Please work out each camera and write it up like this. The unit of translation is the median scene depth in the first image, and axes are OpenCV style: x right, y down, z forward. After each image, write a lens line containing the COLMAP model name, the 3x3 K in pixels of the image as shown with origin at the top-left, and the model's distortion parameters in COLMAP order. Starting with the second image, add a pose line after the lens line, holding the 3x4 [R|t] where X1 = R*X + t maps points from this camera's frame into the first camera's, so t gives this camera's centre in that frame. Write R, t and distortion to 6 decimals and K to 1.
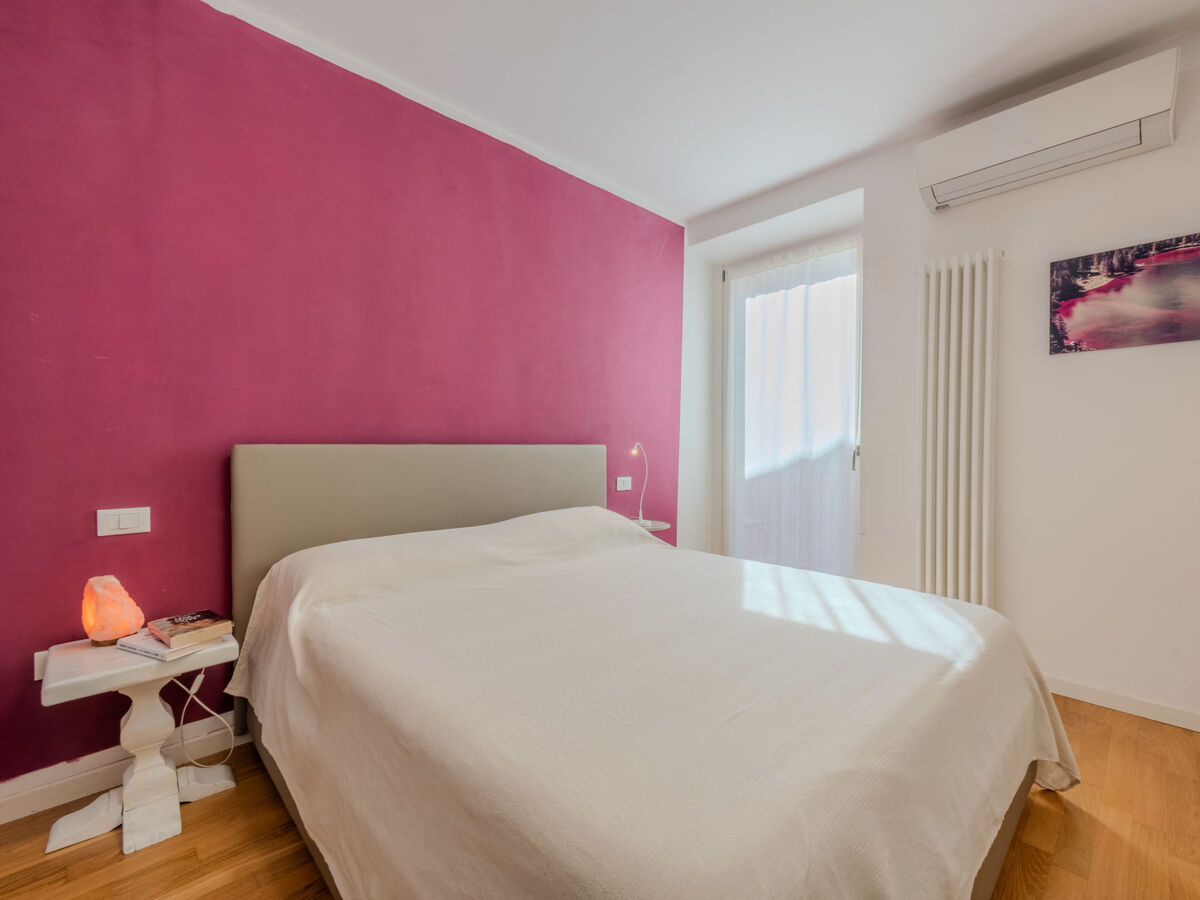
lens RADIAL K [[522.5, 0, 618.9], [0, 522.5, 452.2], [0, 0, 1]] dist [-0.000188, -0.001327]
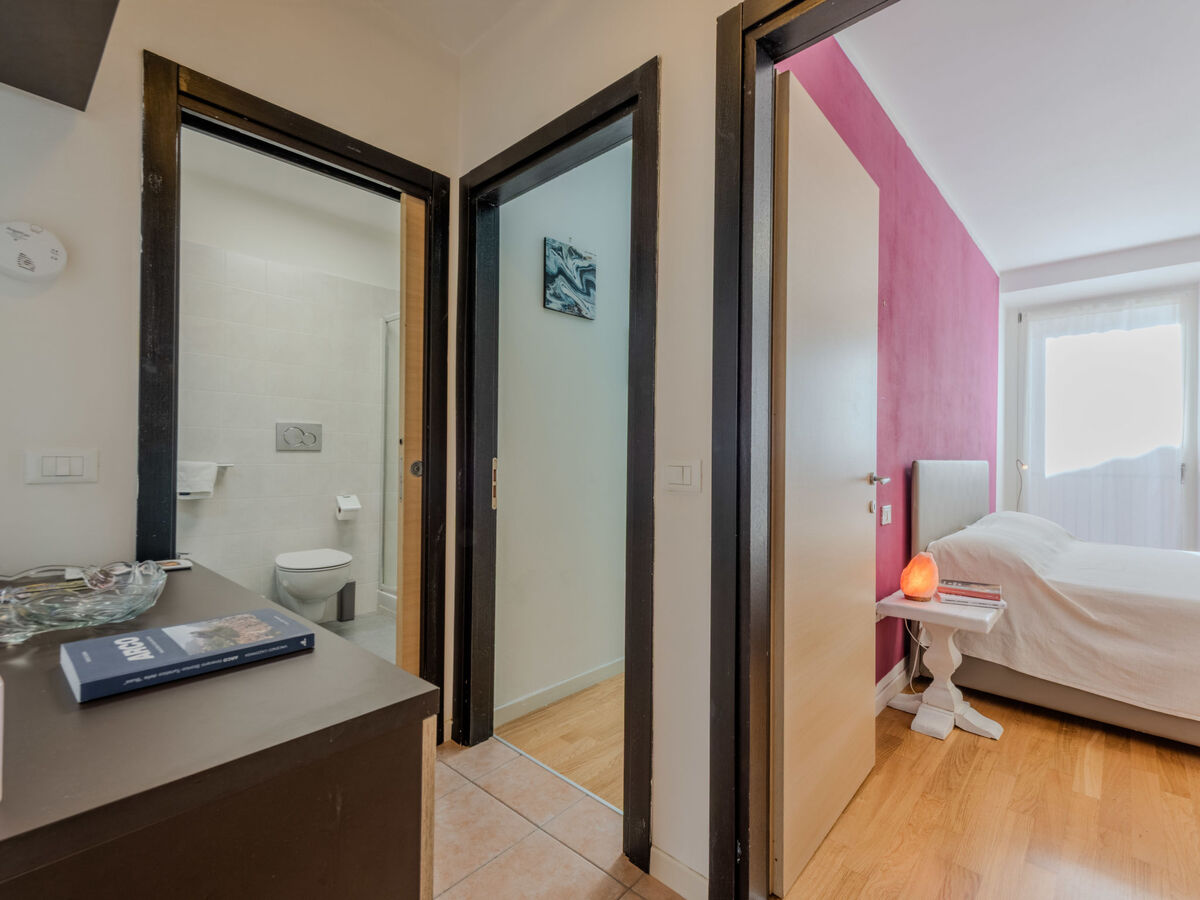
lens RADIAL K [[550.9, 0, 614.0], [0, 550.9, 451.8], [0, 0, 1]] dist [0.003360, -0.000630]
pose [[0.998789, 0.014885, 0.046885, -1.368264], [-0.013797, 0.999630, -0.023436, 0.008415], [-0.047216, 0.022760, 0.998625, -0.335018]]
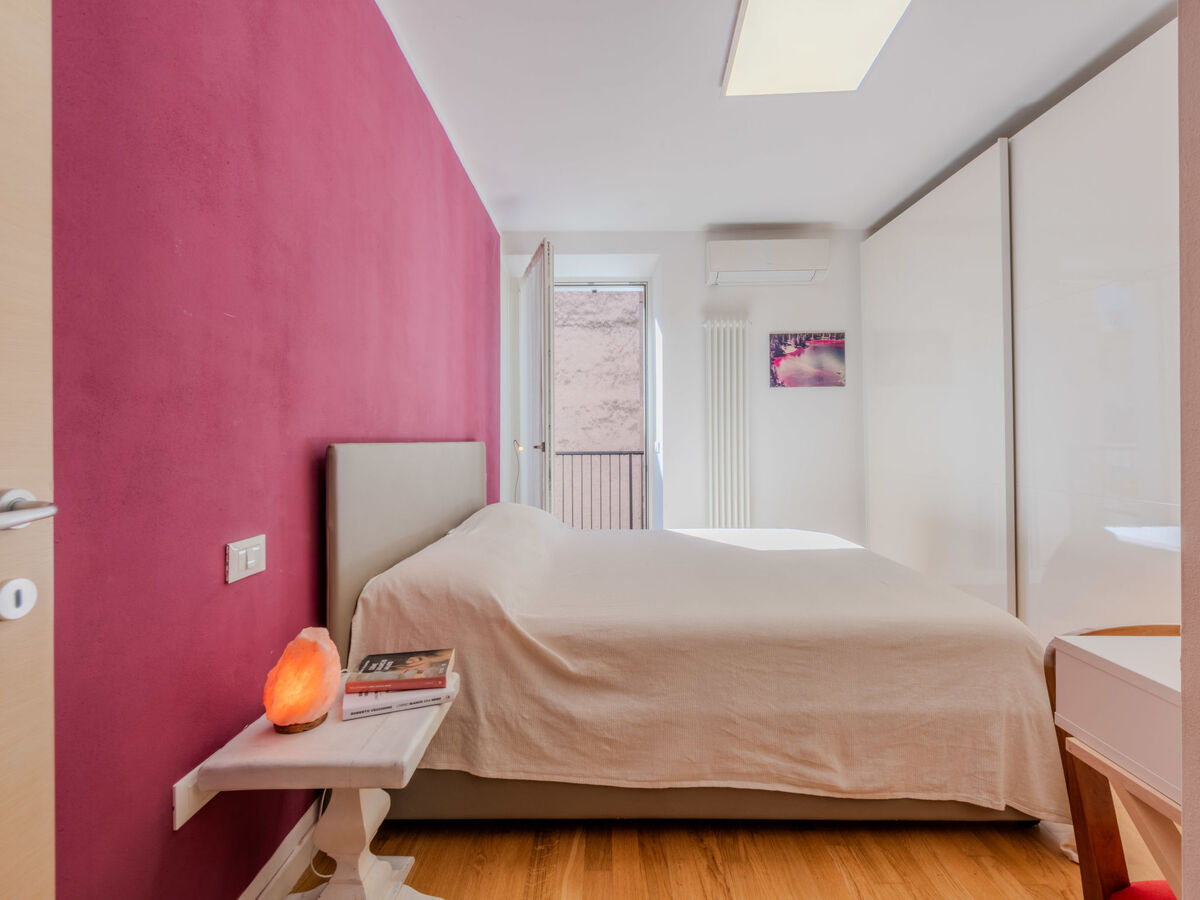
lens RADIAL K [[544.9, 0, 594.6], [0, 544.9, 434.7], [0, 0, 1]] dist [-0.014621, -0.000499]
pose [[0.718409, 0.003020, 0.695615, -0.877638], [0.017227, 0.999607, -0.022131, -0.003410], [-0.695408, 0.027882, 0.718074, 0.137052]]
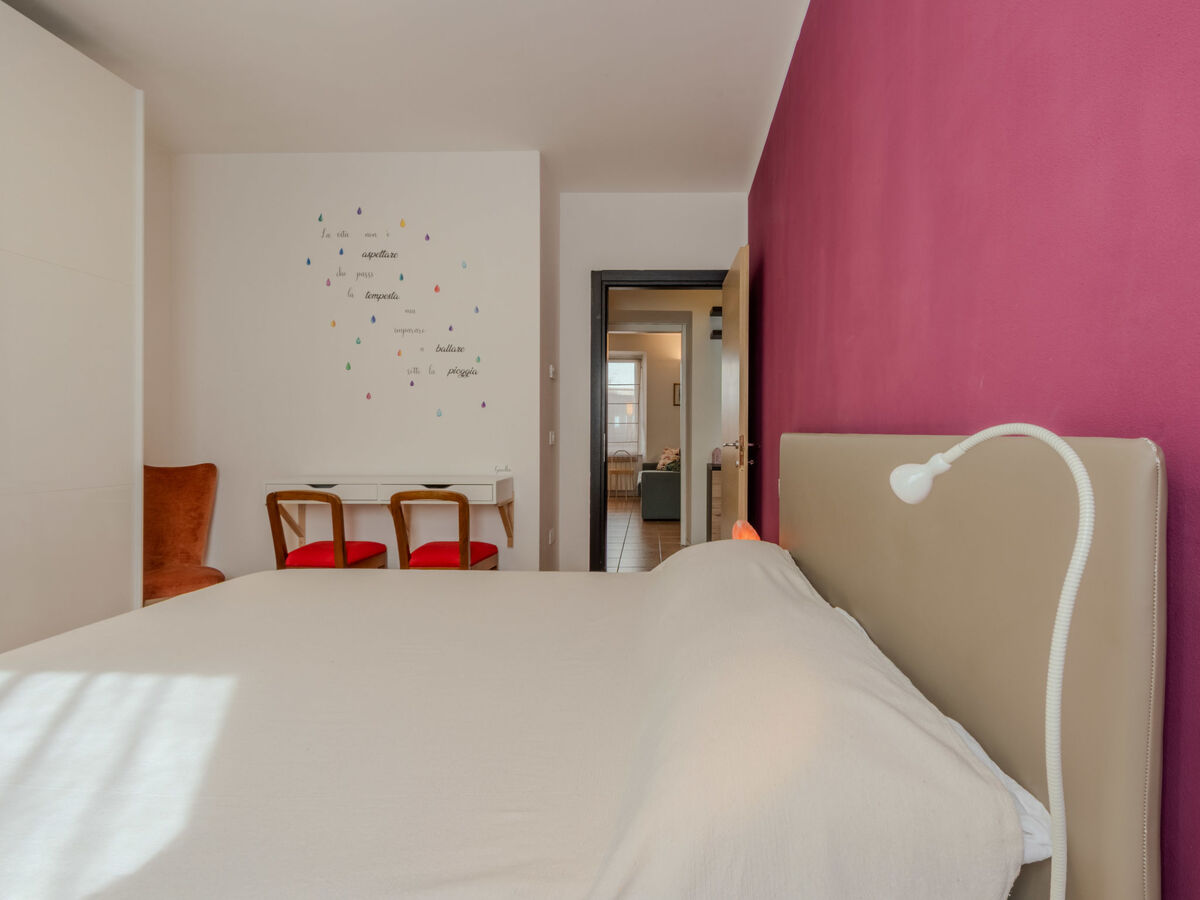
lens RADIAL K [[583.8, 0, 620.1], [0, 583.8, 432.9], [0, 0, 1]] dist [0.000457, -0.000610]
pose [[-0.717647, -0.001308, -0.696406, 0.310154], [-0.014750, 0.999802, 0.013322, -0.021723], [0.696251, 0.019833, -0.717525, 1.427516]]
